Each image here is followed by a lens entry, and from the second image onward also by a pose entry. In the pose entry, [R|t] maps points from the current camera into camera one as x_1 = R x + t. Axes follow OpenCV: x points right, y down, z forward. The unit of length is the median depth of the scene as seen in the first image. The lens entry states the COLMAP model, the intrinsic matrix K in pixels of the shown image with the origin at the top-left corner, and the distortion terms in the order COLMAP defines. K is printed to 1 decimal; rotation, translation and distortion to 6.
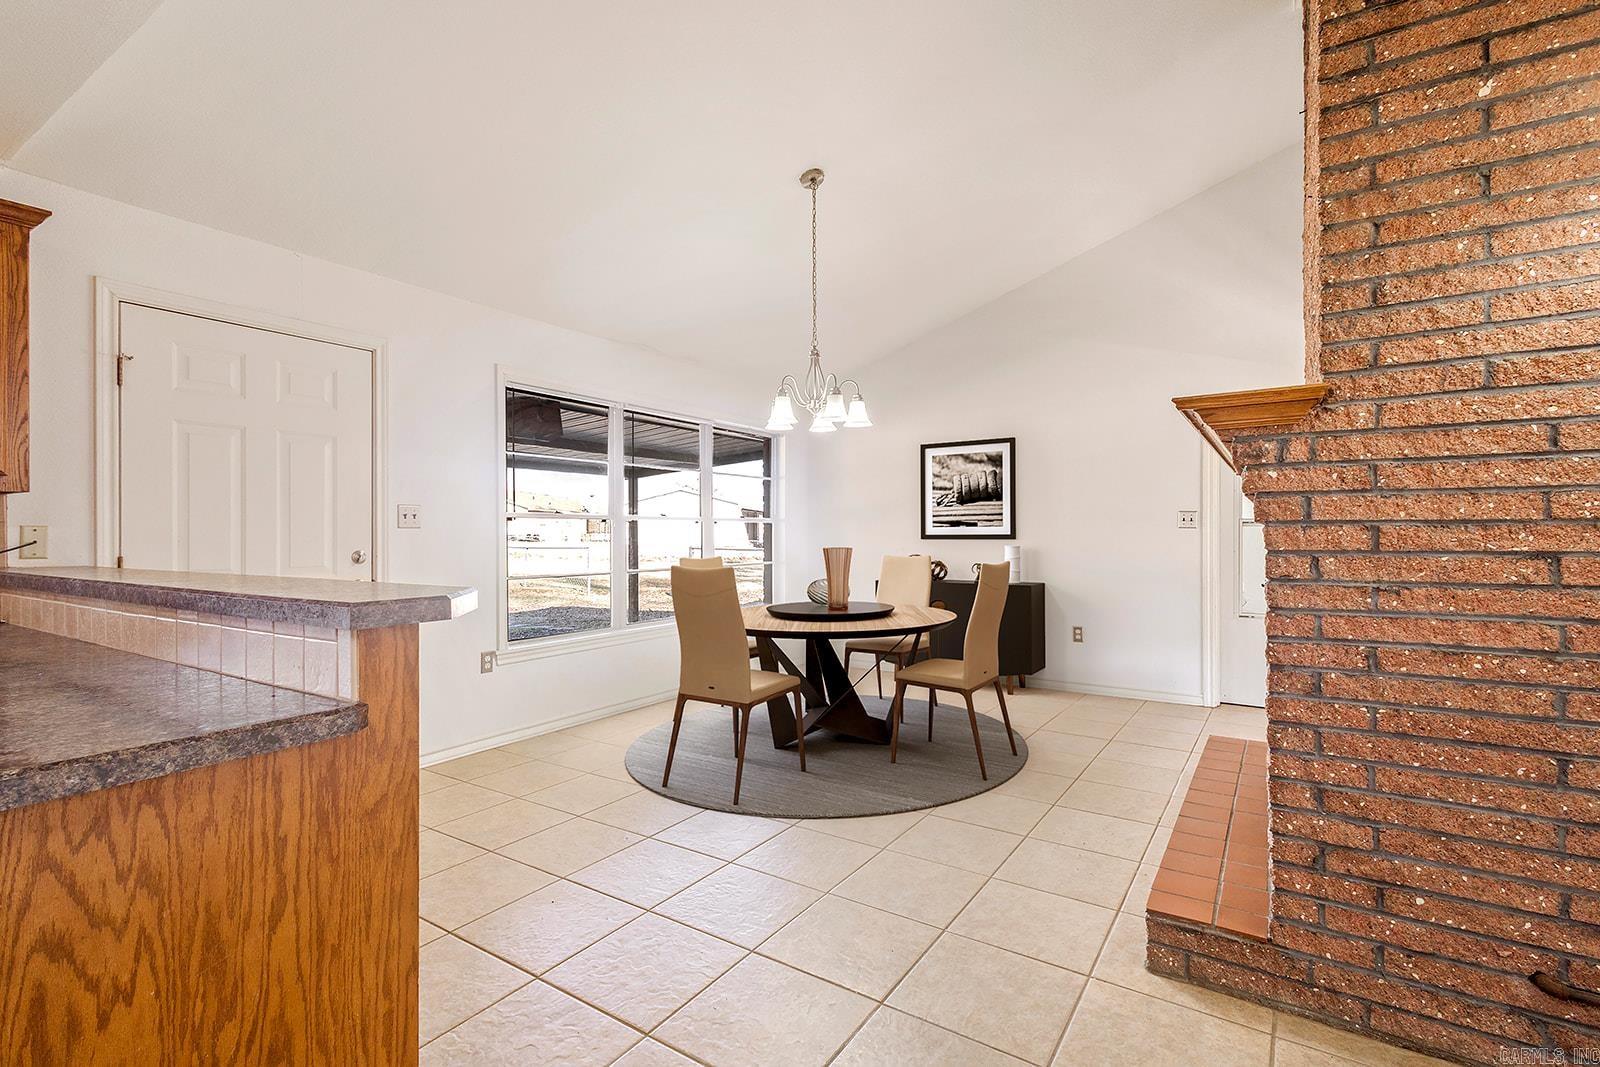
lens RADIAL K [[746.1, 0, 804.8], [0, 746.1, 527.4], [0, 0, 1]] dist [0.005015, -0.001464]
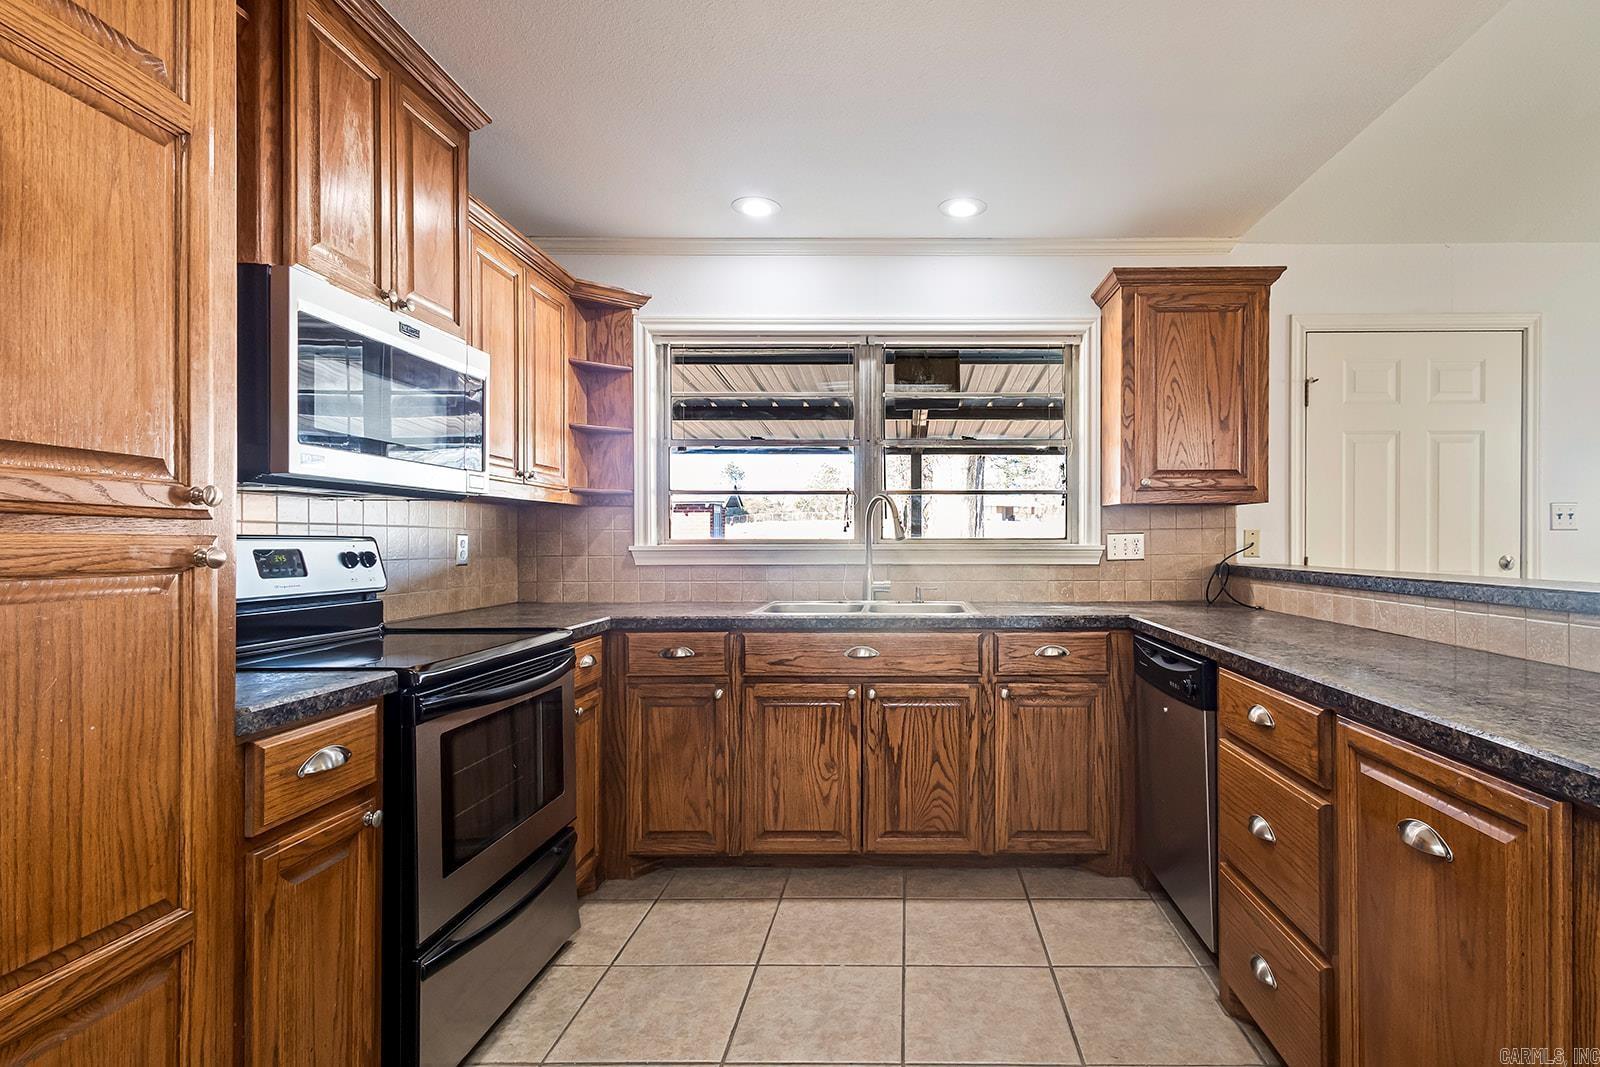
lens RADIAL K [[783.1, 0, 901.1], [0, 783.1, 541.1], [0, 0, 1]] dist [0.008647, 0.000305]
pose [[0.542557, 0.003760, -0.840011, -0.399692], [0.007634, 0.999927, 0.009406, -0.000775], [0.839984, -0.011516, 0.542488, -0.274013]]
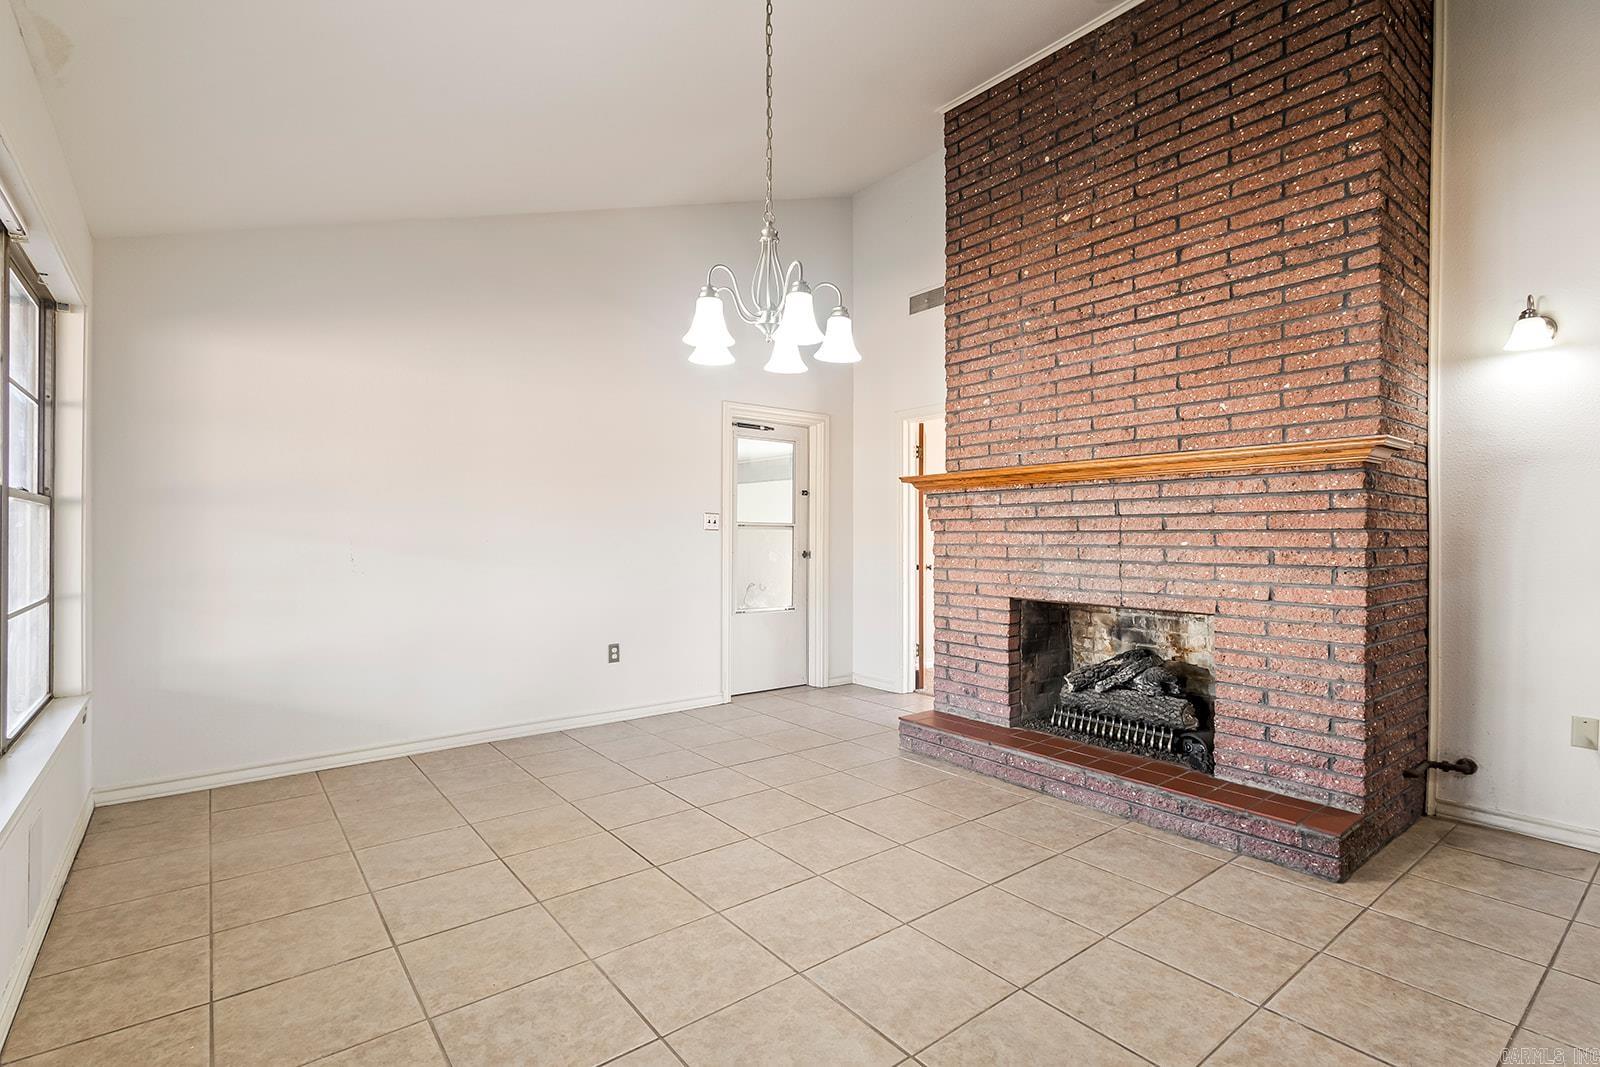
lens RADIAL K [[739.4, 0, 802.3], [0, 739.4, 536.5], [0, 0, 1]] dist [0.002982, 0.000095]
pose [[0.318097, 0.003188, 0.948053, -1.177472], [-0.012301, 0.999924, 0.000765, 0.021765], [-0.947978, -0.011905, 0.318112, 1.702552]]
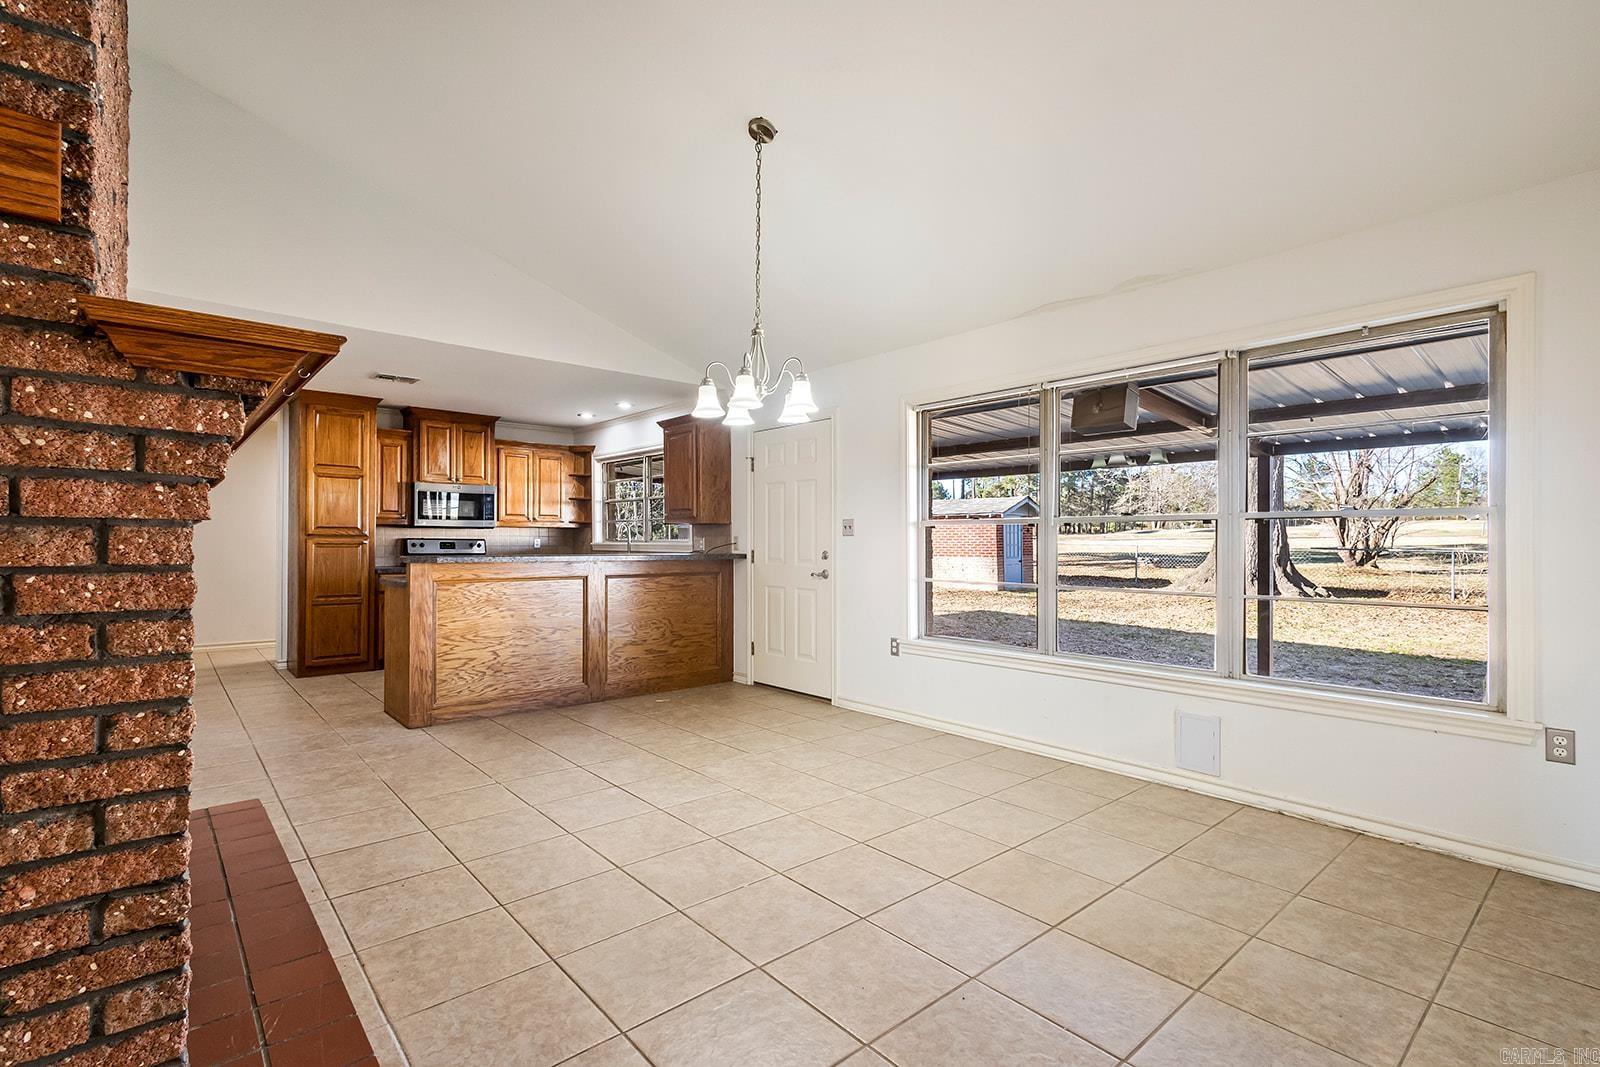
lens RADIAL K [[743.3, 0, 798.5], [0, 743.3, 538.8], [0, 0, 1]] dist [0.020436, 0.000059]
pose [[-0.277906, -0.000866, -0.960608, 1.812594], [0.006943, 0.999972, -0.002910, 0.022237], [0.960583, -0.007479, -0.277892, 2.795384]]
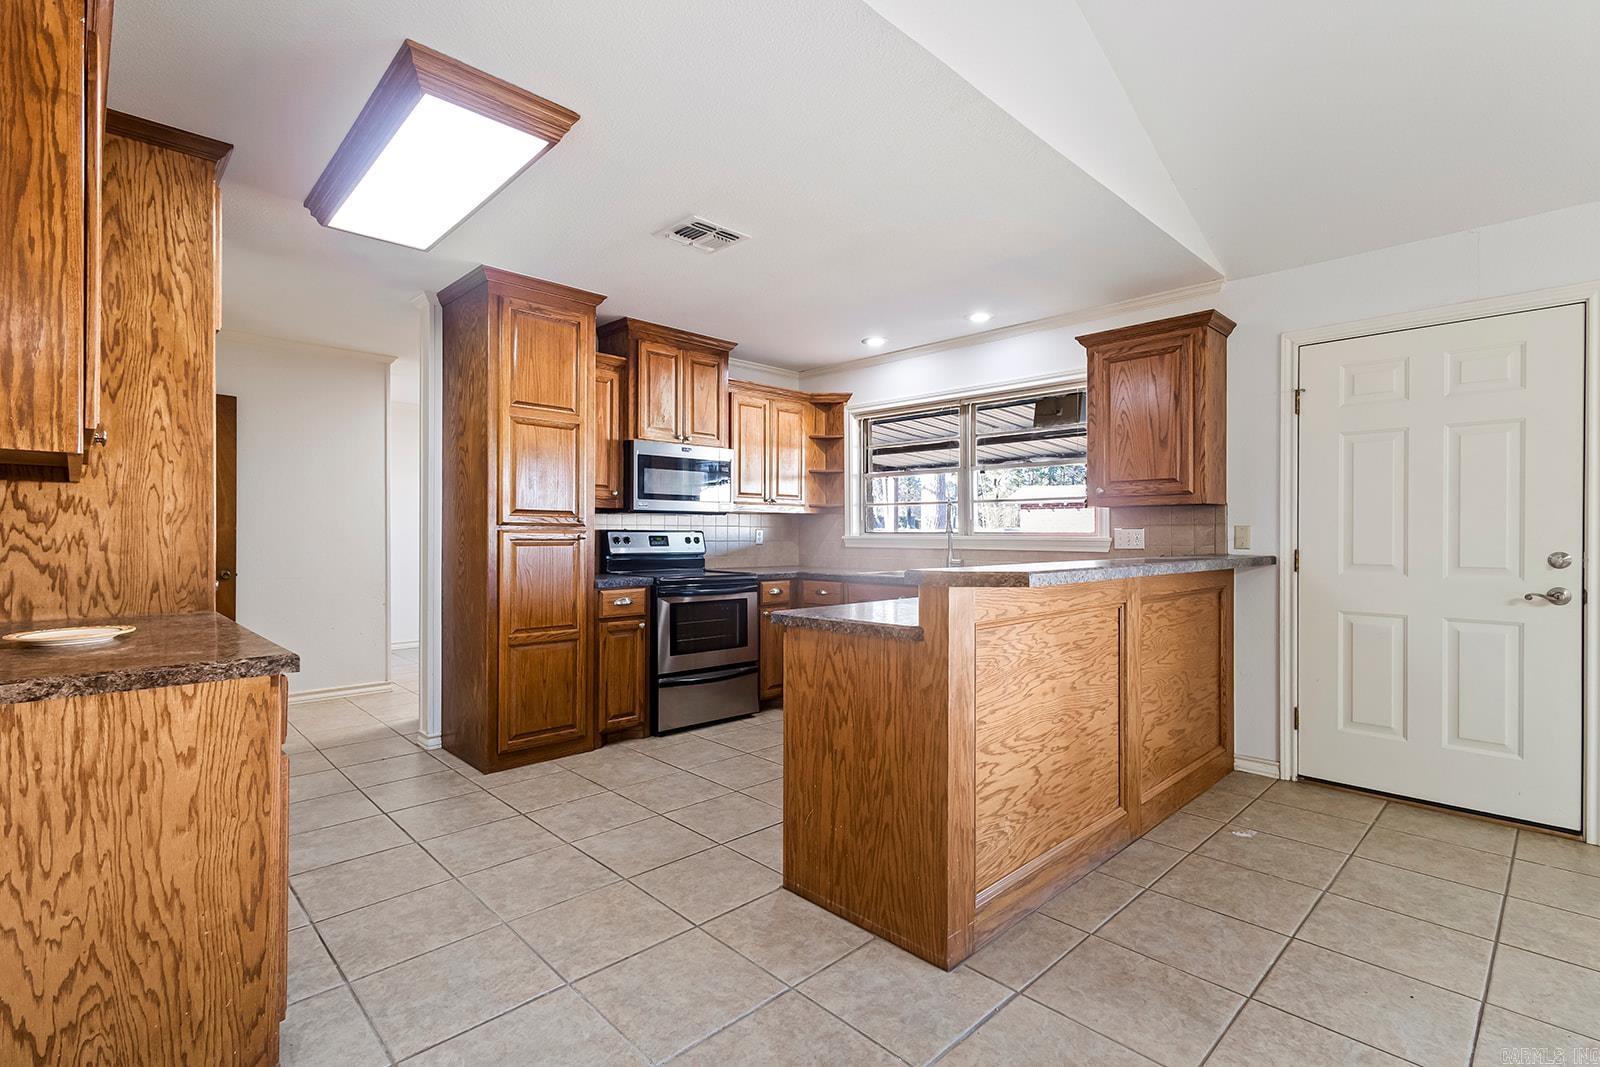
lens RADIAL K [[739.4, 0, 802.3], [0, 739.4, 536.5], [0, 0, 1]] dist [0.002982, 0.000095]
pose [[-0.223716, 0.007906, -0.974622, 0.795403], [0.008097, 0.999948, 0.006252, 0.004656], [0.974621, -0.006493, -0.223768, 0.757258]]
